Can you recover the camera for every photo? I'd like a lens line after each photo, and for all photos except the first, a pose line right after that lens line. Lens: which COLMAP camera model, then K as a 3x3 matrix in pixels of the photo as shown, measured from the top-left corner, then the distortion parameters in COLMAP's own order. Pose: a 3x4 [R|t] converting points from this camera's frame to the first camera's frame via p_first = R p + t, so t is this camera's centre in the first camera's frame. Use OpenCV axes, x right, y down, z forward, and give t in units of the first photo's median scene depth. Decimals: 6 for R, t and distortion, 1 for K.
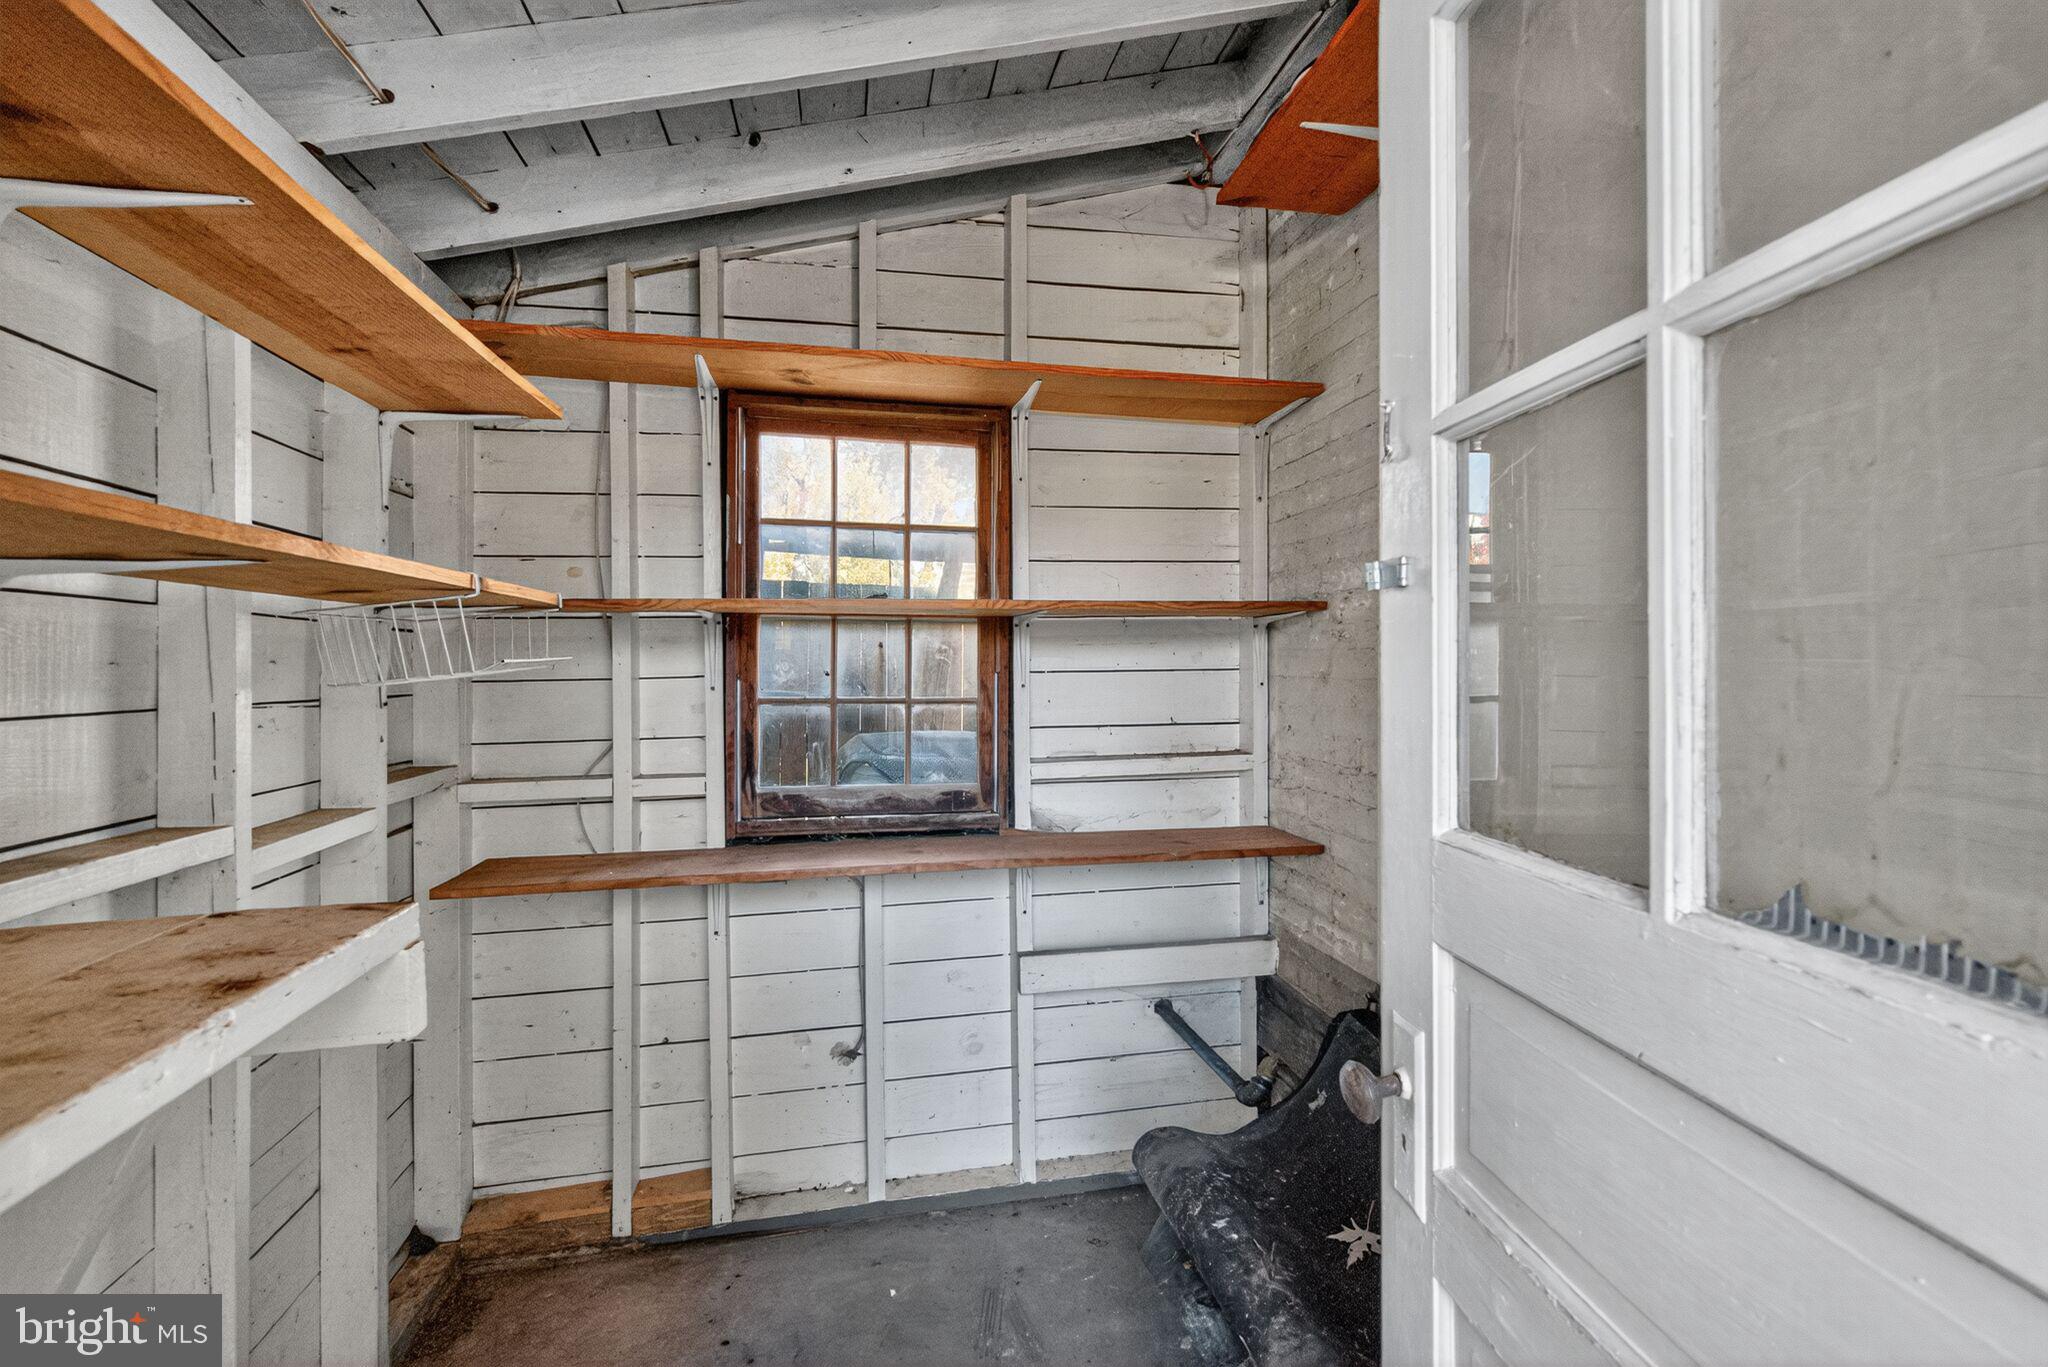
lens RADIAL K [[957.8, 0, 1029.6], [0, 957.8, 675.3], [0, 0, 1]] dist [-0.001172, -0.000081]
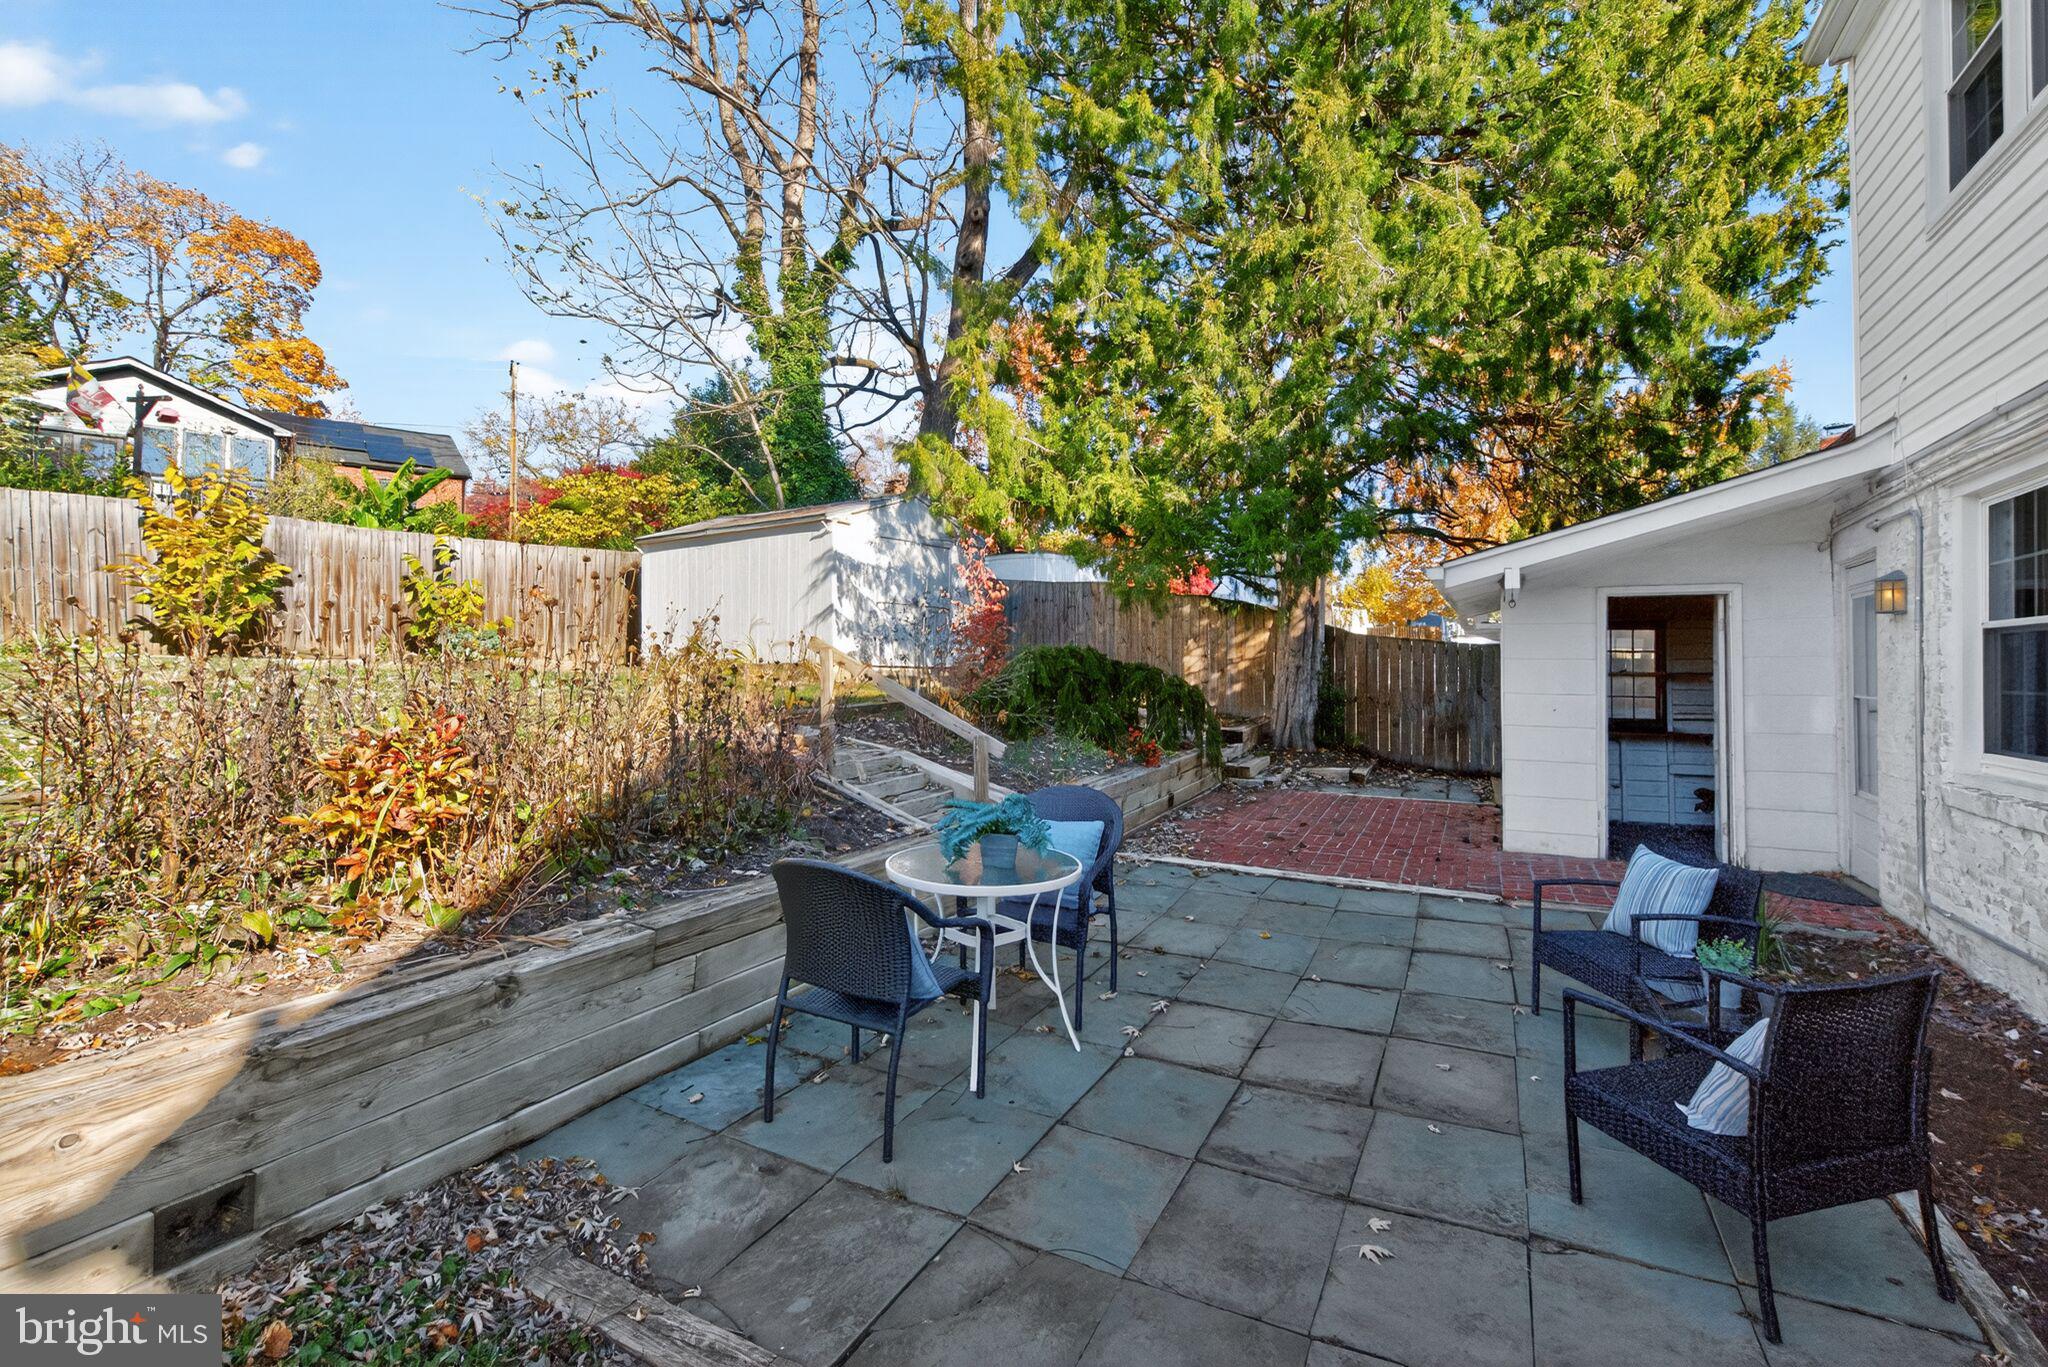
lens RADIAL K [[957.8, 0, 1023.5], [0, 957.8, 677.8], [0, 0, 1]] dist [-0.001172, -0.000081]
pose [[0.787485, 0.009212, -0.616265, 0.309787], [-0.009391, 0.999952, 0.002947, -0.041239], [0.616262, 0.003467, 0.787534, -3.537657]]
